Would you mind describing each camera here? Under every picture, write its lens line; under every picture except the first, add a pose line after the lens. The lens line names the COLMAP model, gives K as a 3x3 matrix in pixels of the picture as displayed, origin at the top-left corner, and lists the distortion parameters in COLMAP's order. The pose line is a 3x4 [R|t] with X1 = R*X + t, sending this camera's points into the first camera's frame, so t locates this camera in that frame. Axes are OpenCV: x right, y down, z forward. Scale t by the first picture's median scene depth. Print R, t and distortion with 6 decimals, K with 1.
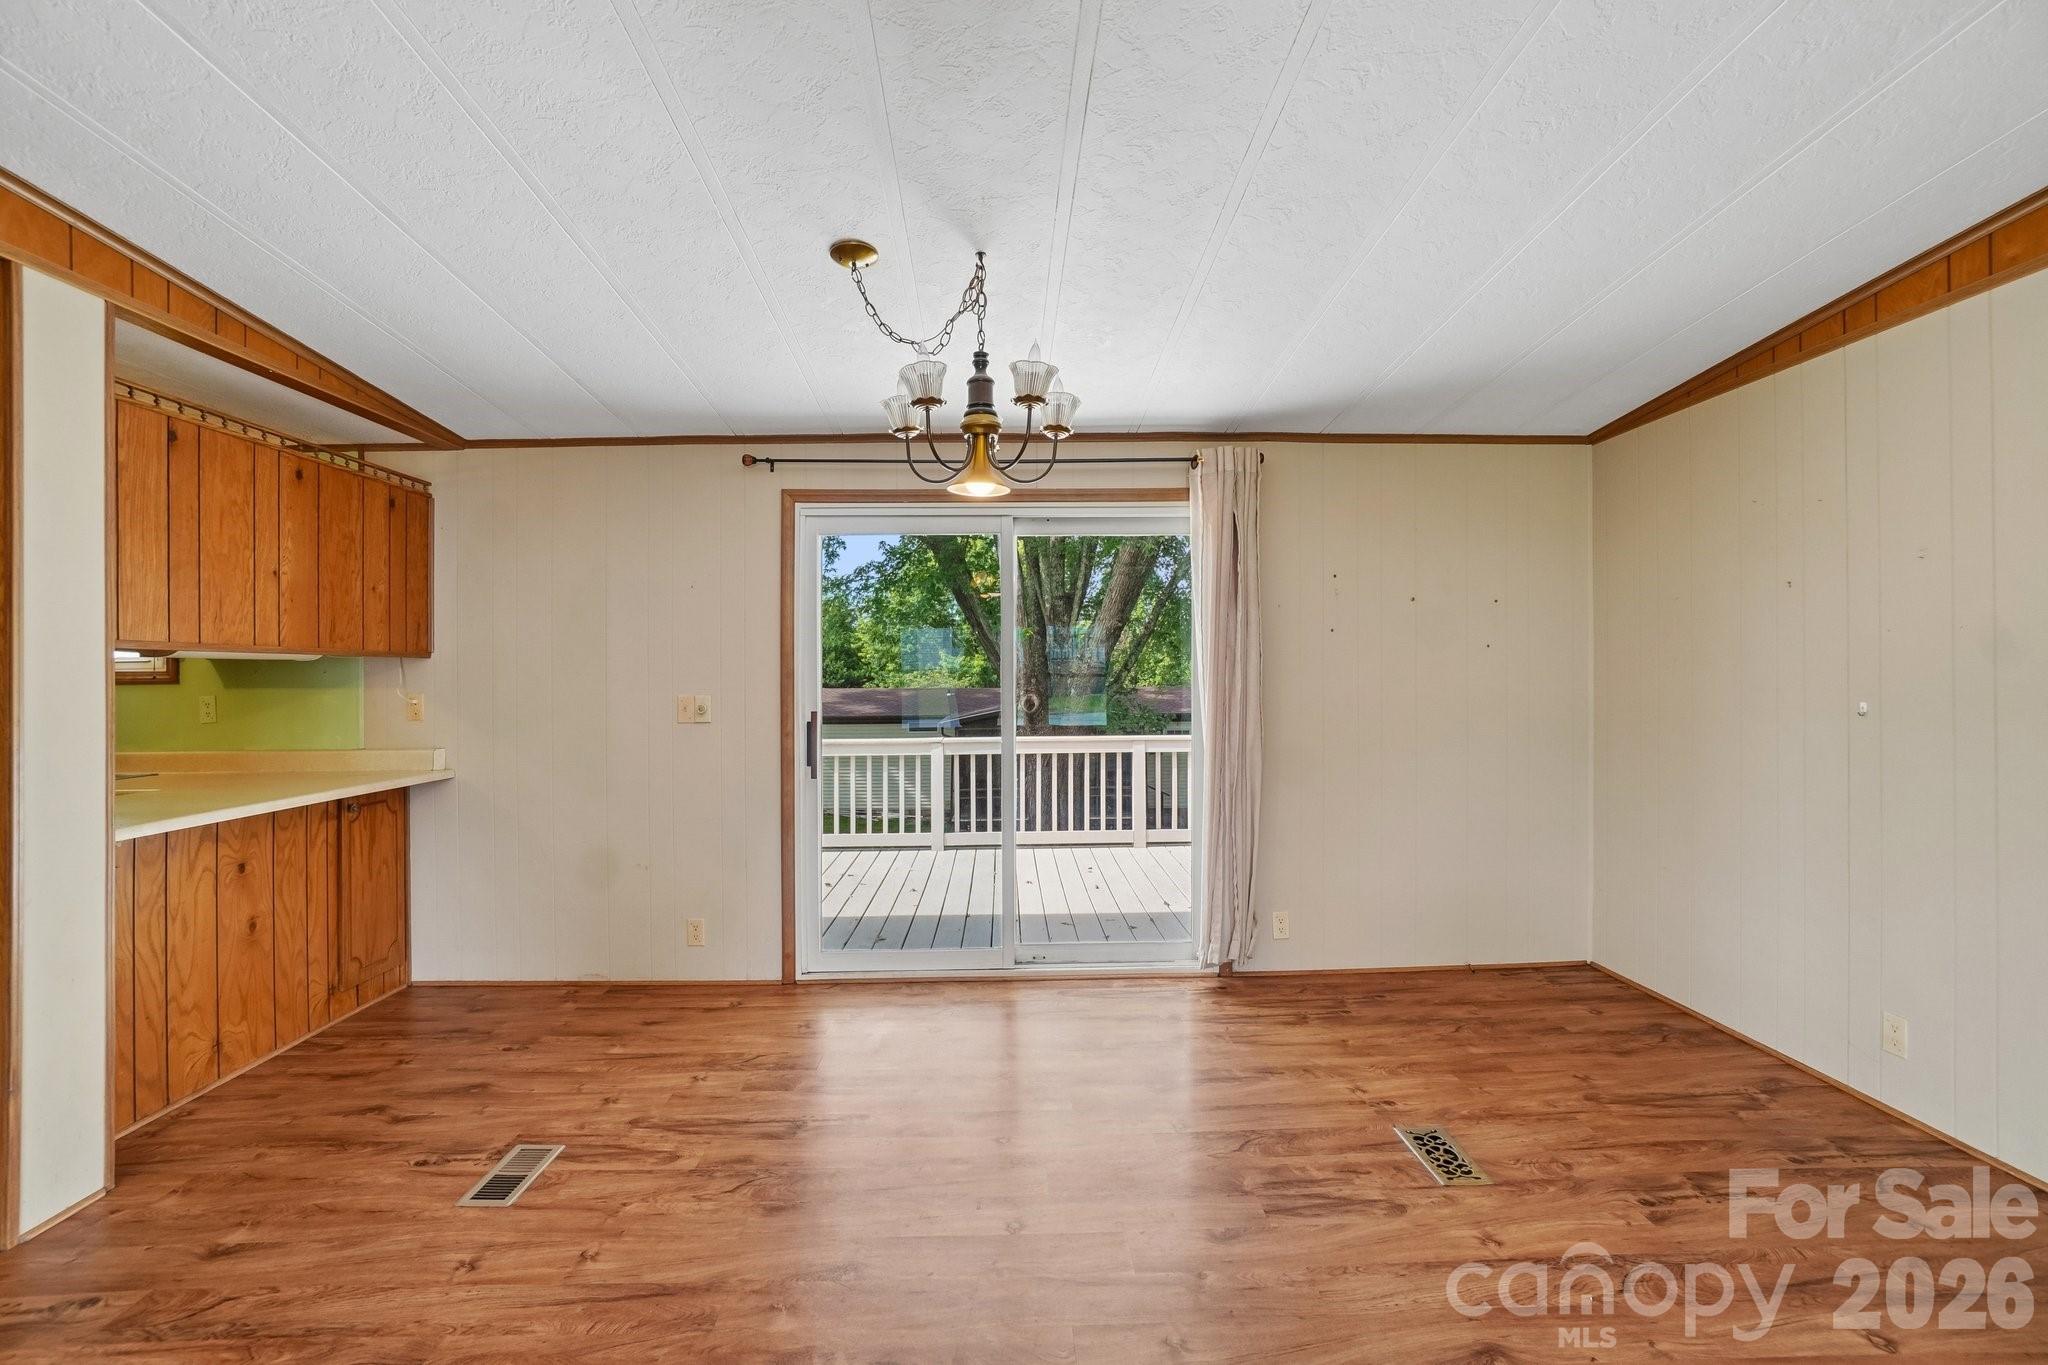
lens RADIAL K [[920.3, 0, 1017.2], [0, 920.3, 678.7], [0, 0, 1]] dist [-0.053215, 0.016956]
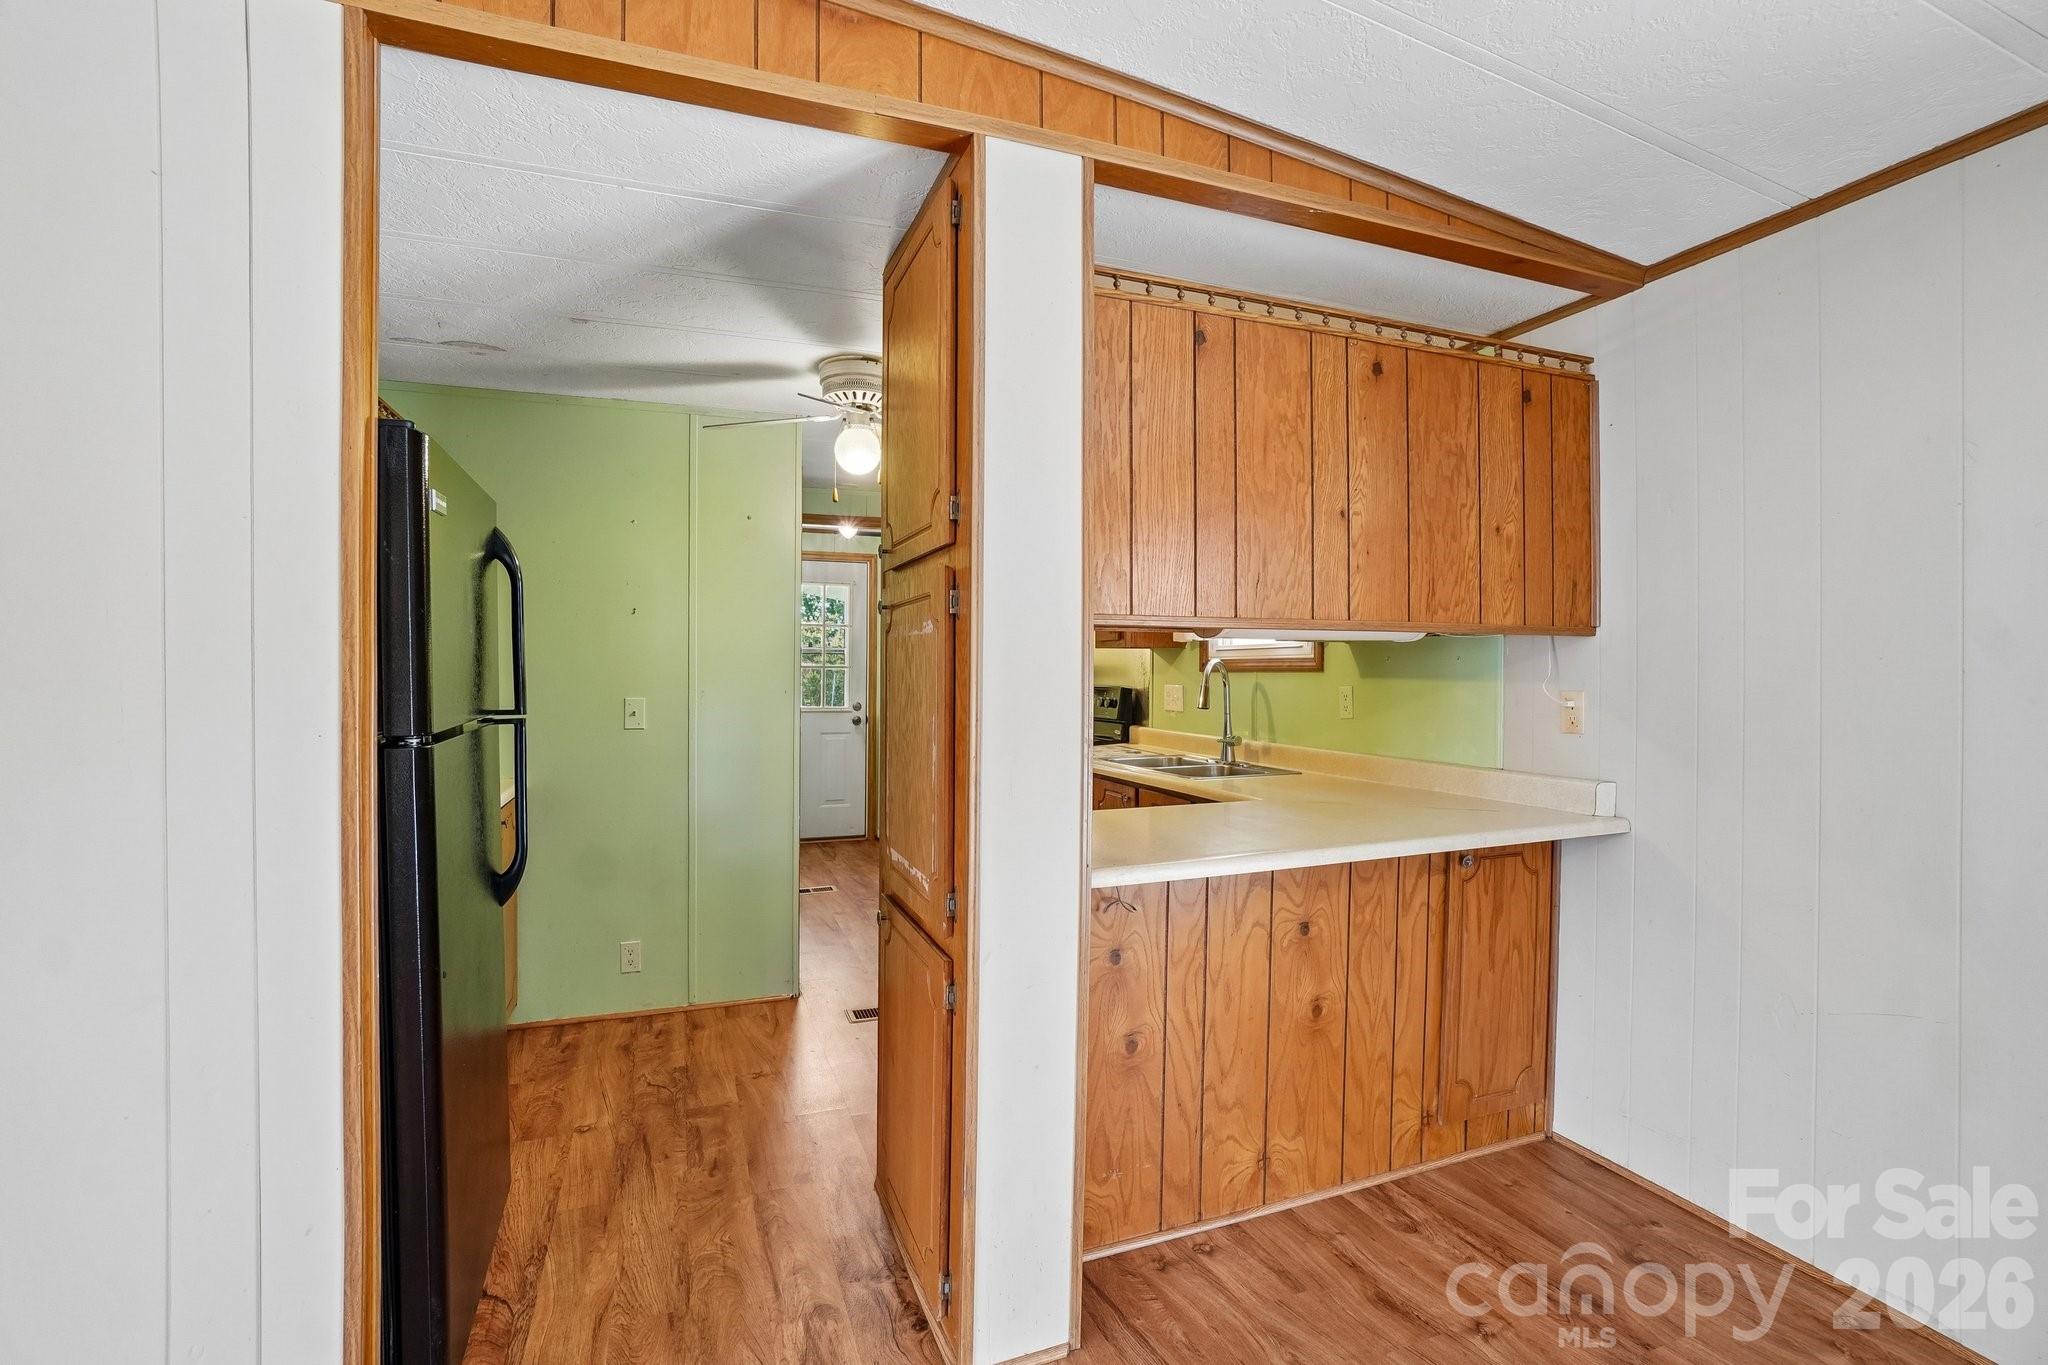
lens RADIAL K [[920.3, 0, 1026.0], [0, 920.3, 666.1], [0, 0, 1]] dist [-0.053215, 0.016956]
pose [[0.345249, 0.007354, -0.938482, -0.246221], [-0.006815, 0.999963, 0.005328, -0.003282], [0.938486, 0.004557, 0.345286, 0.515310]]
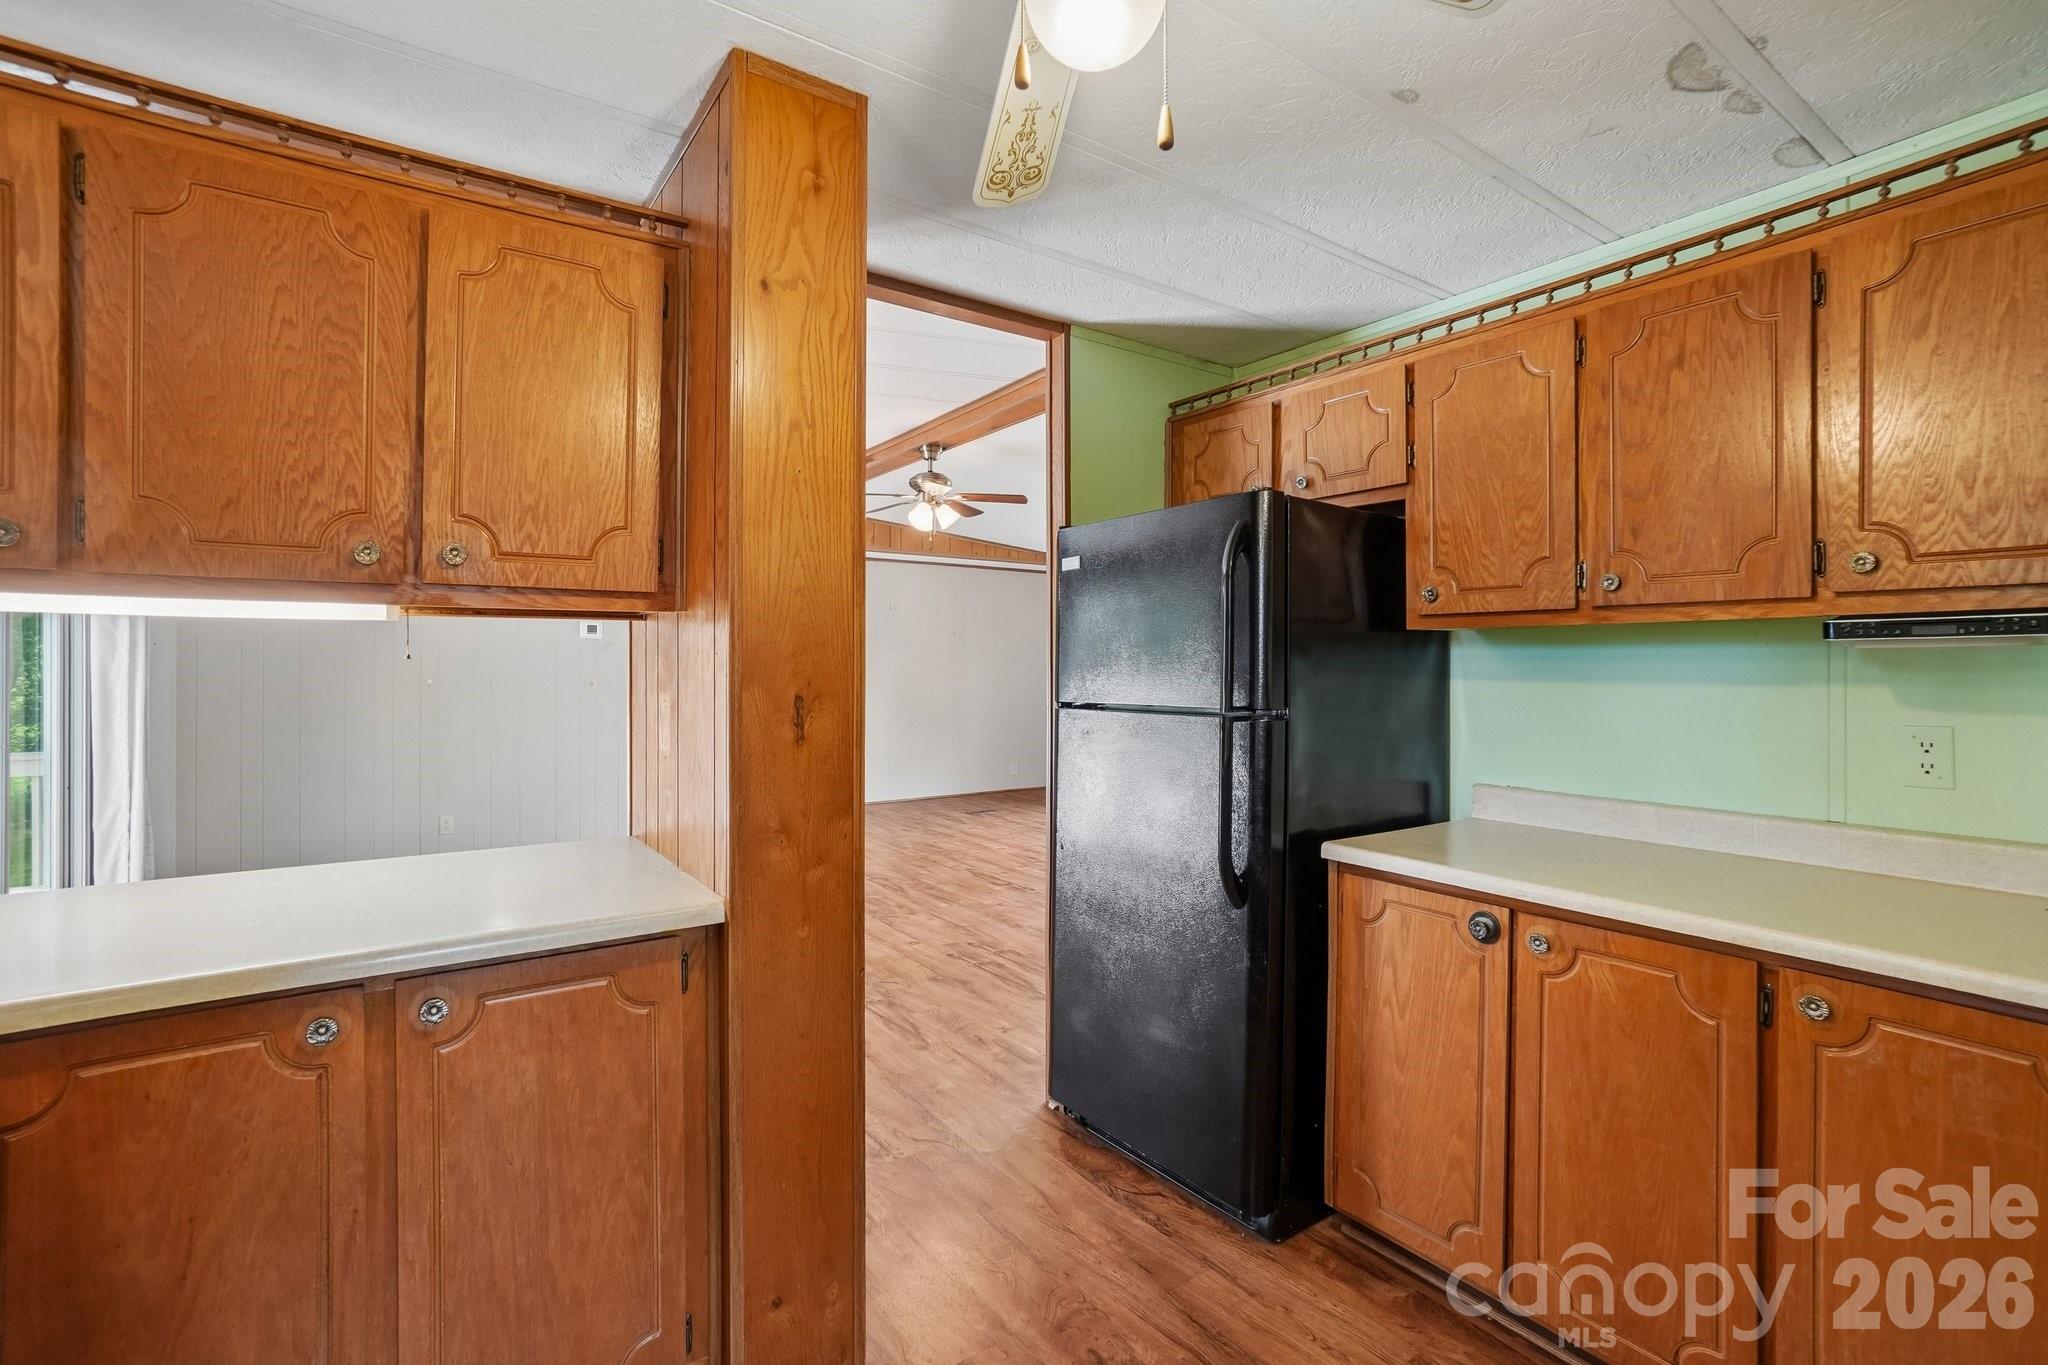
lens RADIAL K [[920.3, 0, 1025.3], [0, 920.3, 664.4], [0, 0, 1]] dist [-0.053215, 0.016956]
pose [[-0.555060, 0.010264, 0.831747, -1.498222], [0.006648, 0.999947, -0.007904, 0.009148], [-0.831784, 0.001143, -0.555098, 0.876242]]
